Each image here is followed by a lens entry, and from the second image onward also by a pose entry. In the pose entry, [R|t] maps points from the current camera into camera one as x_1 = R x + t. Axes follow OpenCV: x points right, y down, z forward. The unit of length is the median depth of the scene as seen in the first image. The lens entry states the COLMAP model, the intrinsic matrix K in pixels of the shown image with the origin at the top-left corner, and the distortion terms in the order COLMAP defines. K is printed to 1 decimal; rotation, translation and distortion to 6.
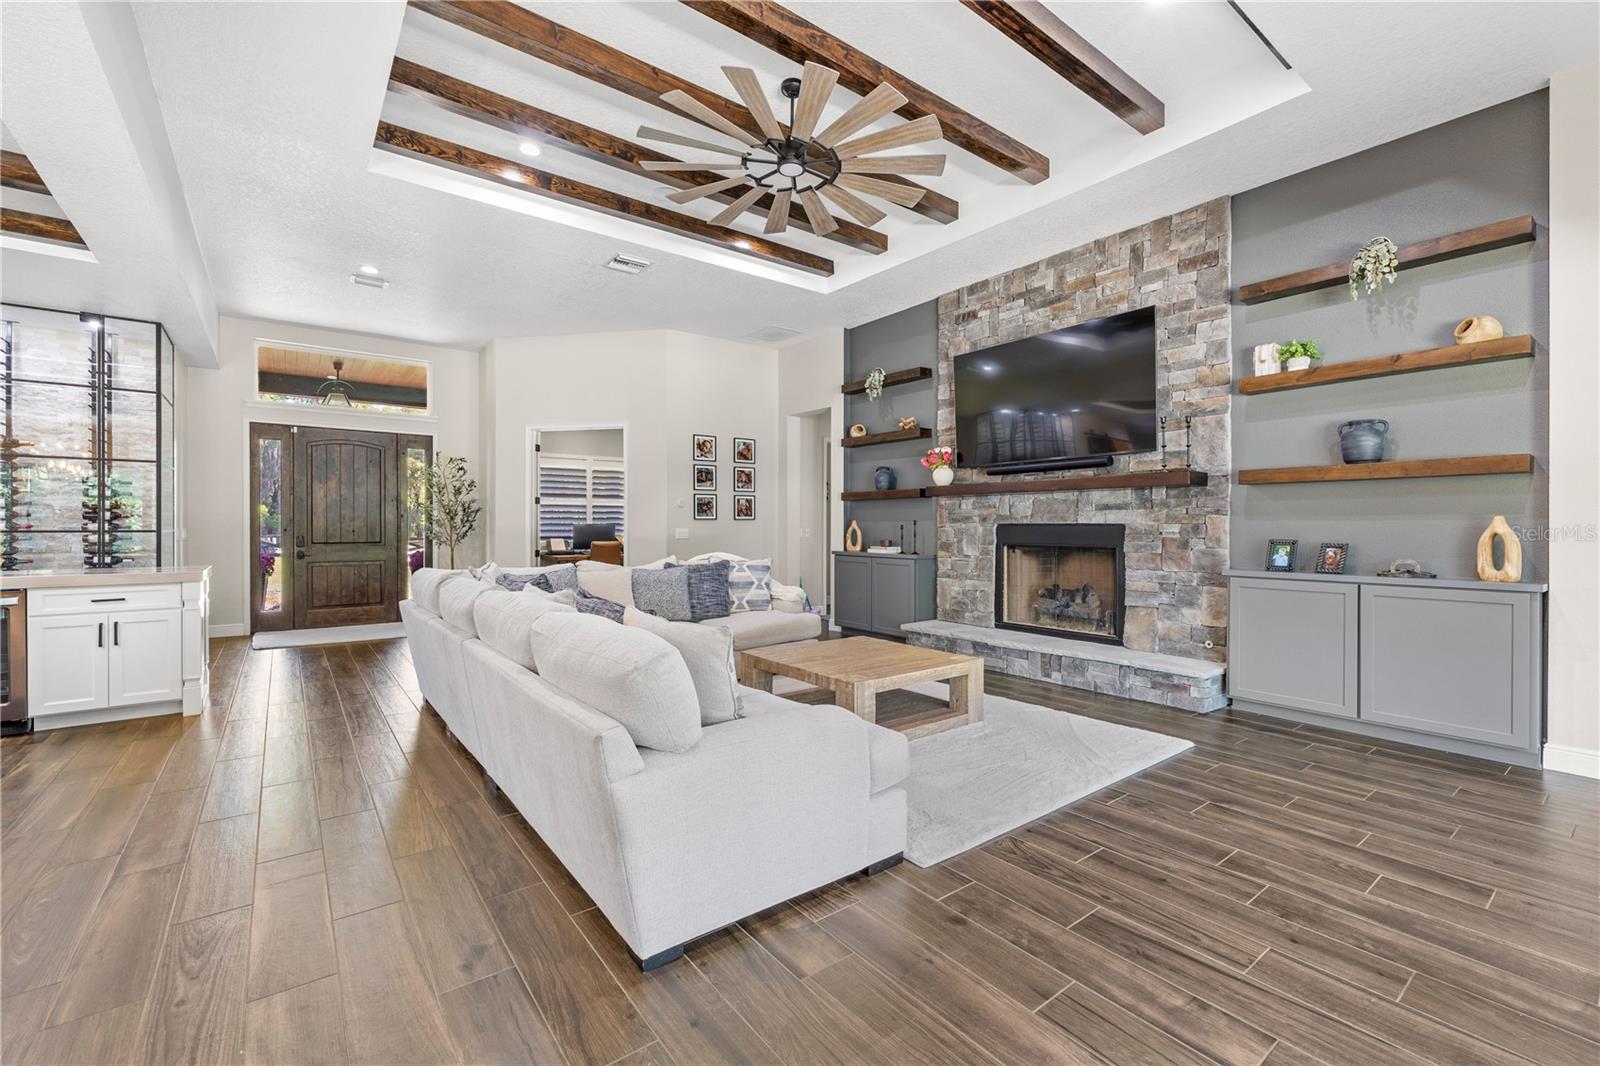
lens RADIAL K [[666.6, 0, 800.0], [0, 666.6, 533.0], [0, 0, 1]] dist [0.002096, 0.000245]
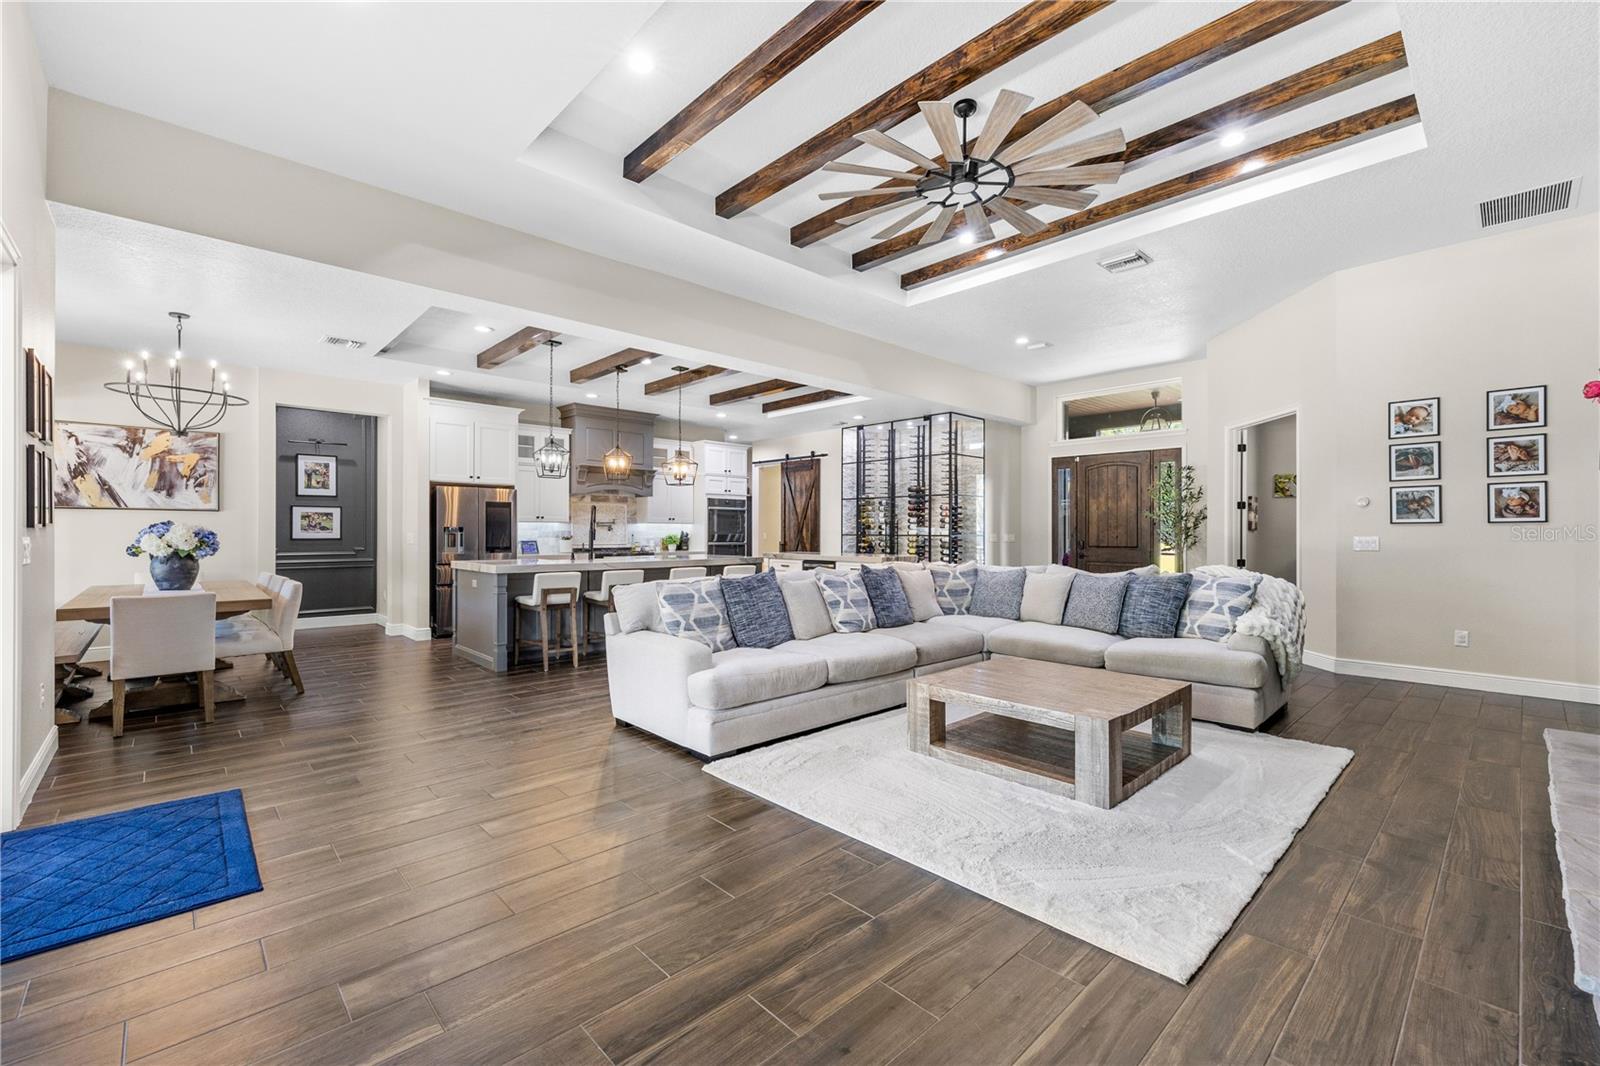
lens RADIAL K [[683.4, 0, 800.0], [0, 683.4, 533.0], [0, 0, 1]] dist [-0.000049, -0.000069]
pose [[0.100299, -0.000325, -0.994957, 0.498207], [-0.013740, 0.999904, -0.001712, -0.000949], [0.994863, 0.013843, 0.100285, 0.316868]]
